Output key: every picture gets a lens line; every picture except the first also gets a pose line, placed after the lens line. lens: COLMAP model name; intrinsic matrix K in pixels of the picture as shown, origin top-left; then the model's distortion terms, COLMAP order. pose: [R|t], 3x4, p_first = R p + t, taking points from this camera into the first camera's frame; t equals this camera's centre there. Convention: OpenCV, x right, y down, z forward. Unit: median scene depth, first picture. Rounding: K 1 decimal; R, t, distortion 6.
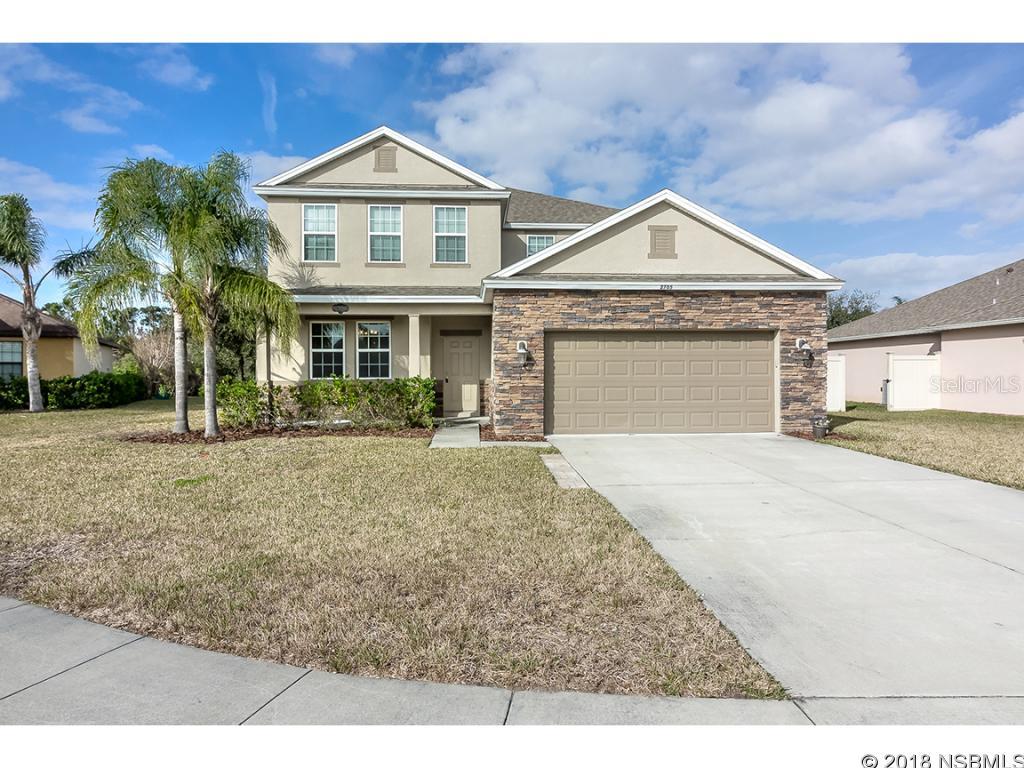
lens RADIAL K [[605.0, 0, 511.6], [0, 605.0, 383.0], [0, 0, 1]] dist [0.004823, -0.000174]
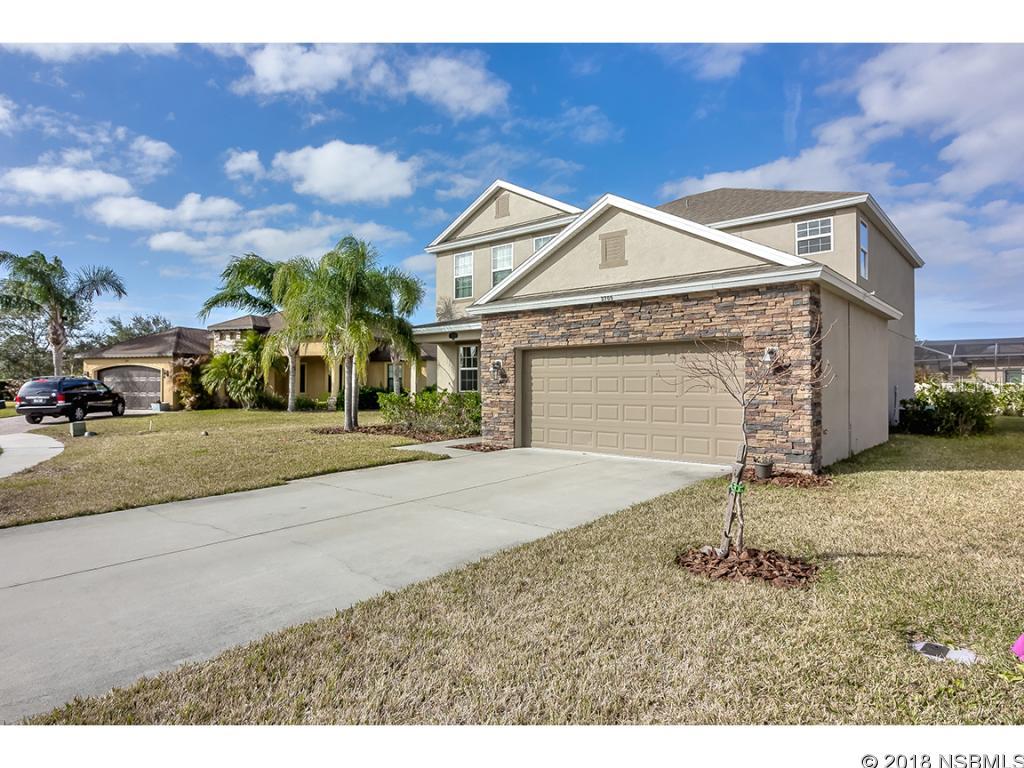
lens RADIAL K [[601.0, 0, 513.0], [0, 601.0, 380.9], [0, 0, 1]] dist [0.000517, 0.000631]
pose [[0.707406, -0.000410, -0.706807, 0.788207], [-0.013446, 0.999811, -0.014038, -0.015694], [0.706680, 0.019435, 0.707267, 0.237726]]
